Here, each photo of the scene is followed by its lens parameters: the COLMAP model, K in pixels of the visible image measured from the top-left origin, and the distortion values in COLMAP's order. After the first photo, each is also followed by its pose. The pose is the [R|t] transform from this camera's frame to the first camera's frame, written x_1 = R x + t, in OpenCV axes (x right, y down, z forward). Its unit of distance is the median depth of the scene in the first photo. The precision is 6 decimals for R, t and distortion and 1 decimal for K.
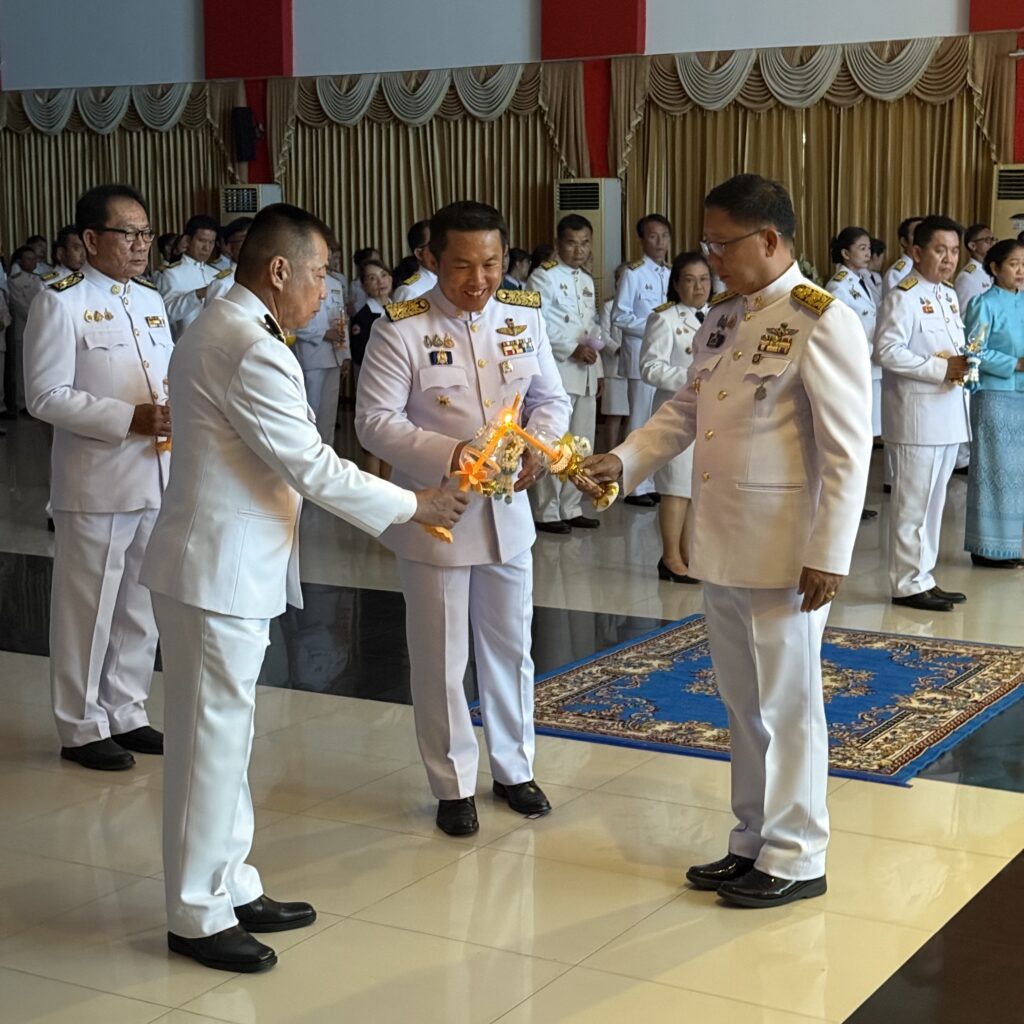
lens RADIAL K [[1917.9, 0, 548.6], [0, 1917.9, 520.9], [0, 0, 1]] dist [0.081919, 0.000000]
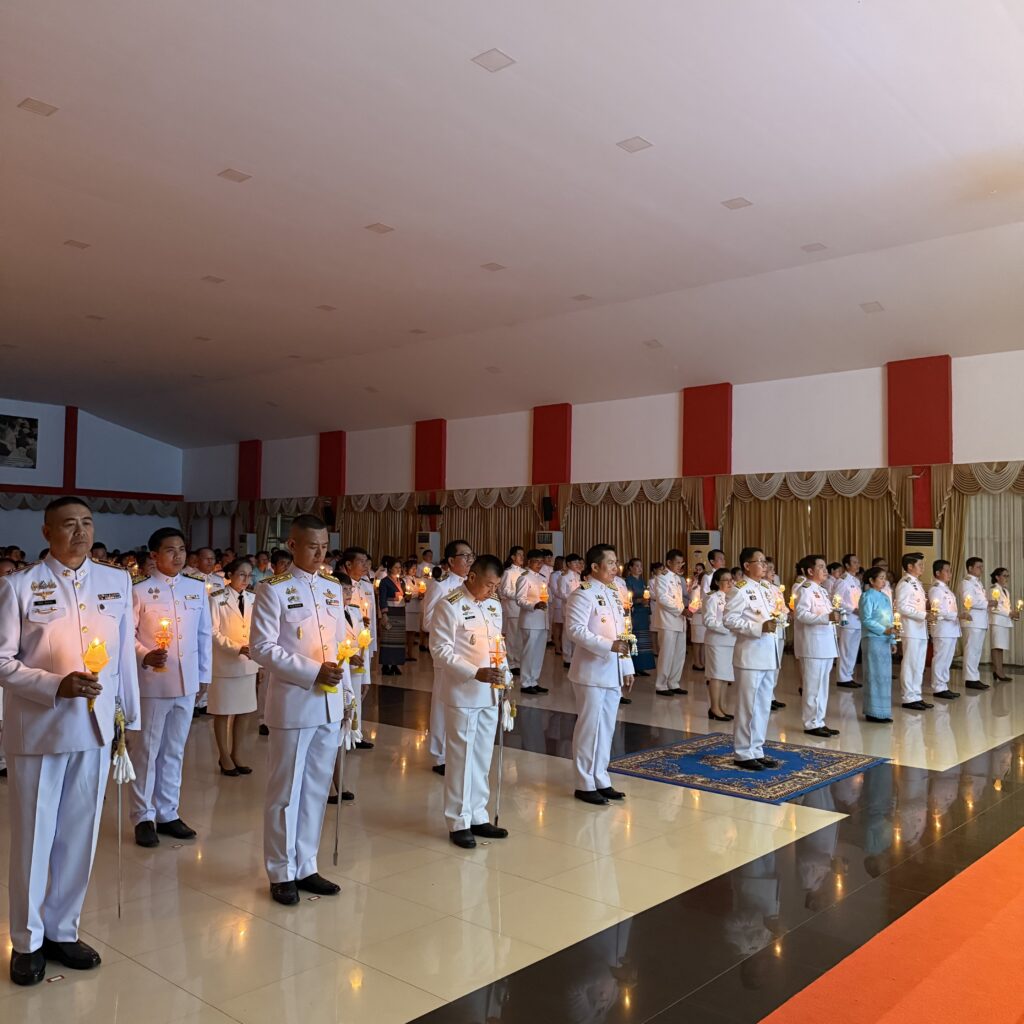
lens RADIAL K [[962.8, 0, 513.9], [0, 962.8, 523.5], [0, 0, 1]] dist [0.063192, 0.000000]
pose [[0.977774, 0.012631, -0.209281, 0.040153], [-0.049440, 0.983925, -0.171604, 0.007905], [0.203749, 0.178137, 0.962680, -0.075714]]
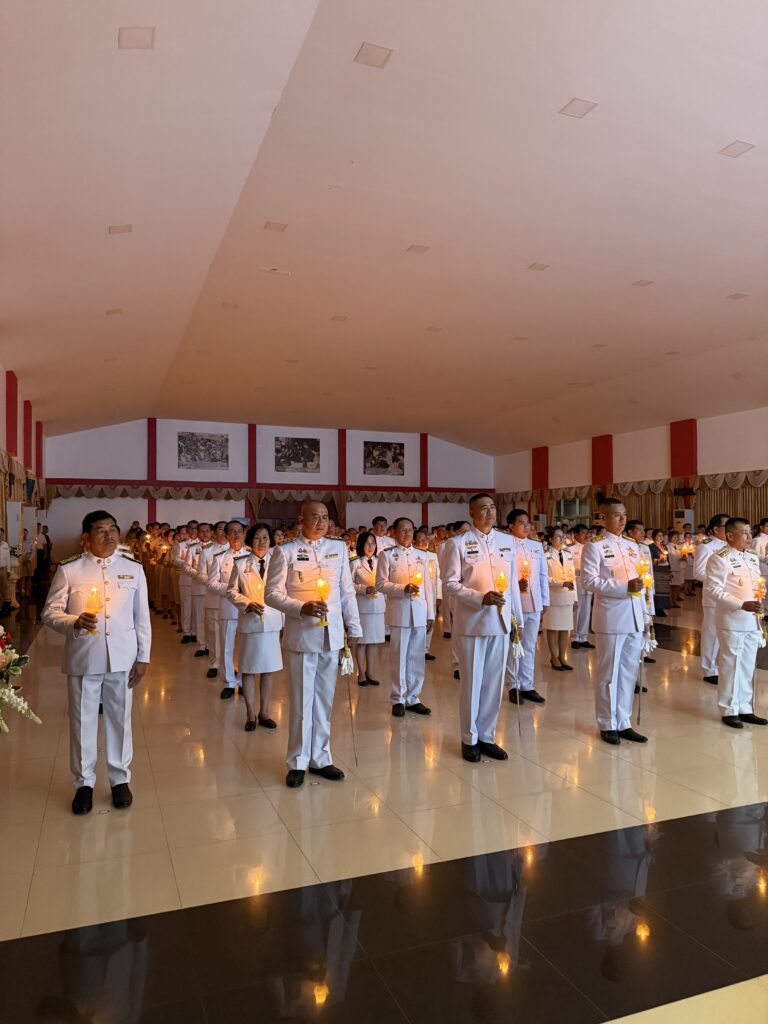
lens RADIAL K [[727.3, 0, 380.9], [0, 727.3, 516.3], [0, 0, 1]] dist [0.093255, -0.008691]
pose [[0.776364, -0.007192, -0.630244, 0.050364], [-0.092102, 0.987907, -0.124729, 0.019929], [0.623520, 0.154881, 0.766313, -0.140574]]
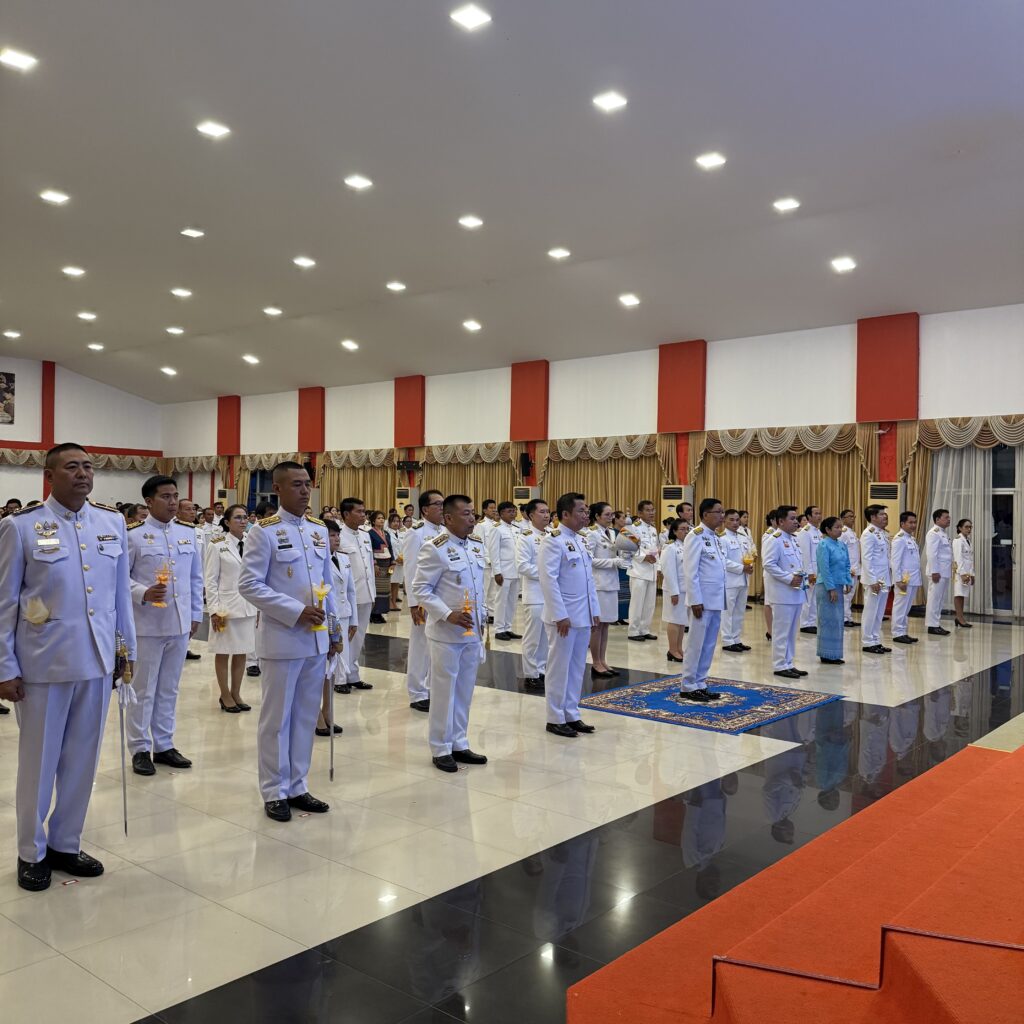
lens RADIAL K [[962.8, 0, 511.4], [0, 962.8, 513.7], [0, 0, 1]] dist [0.063192, 0.000000]
pose [[0.981638, 0.018806, -0.189823, 0.045885], [-0.045861, 0.989207, -0.139160, 0.014839], [0.185157, 0.145310, 0.971906, -0.095859]]
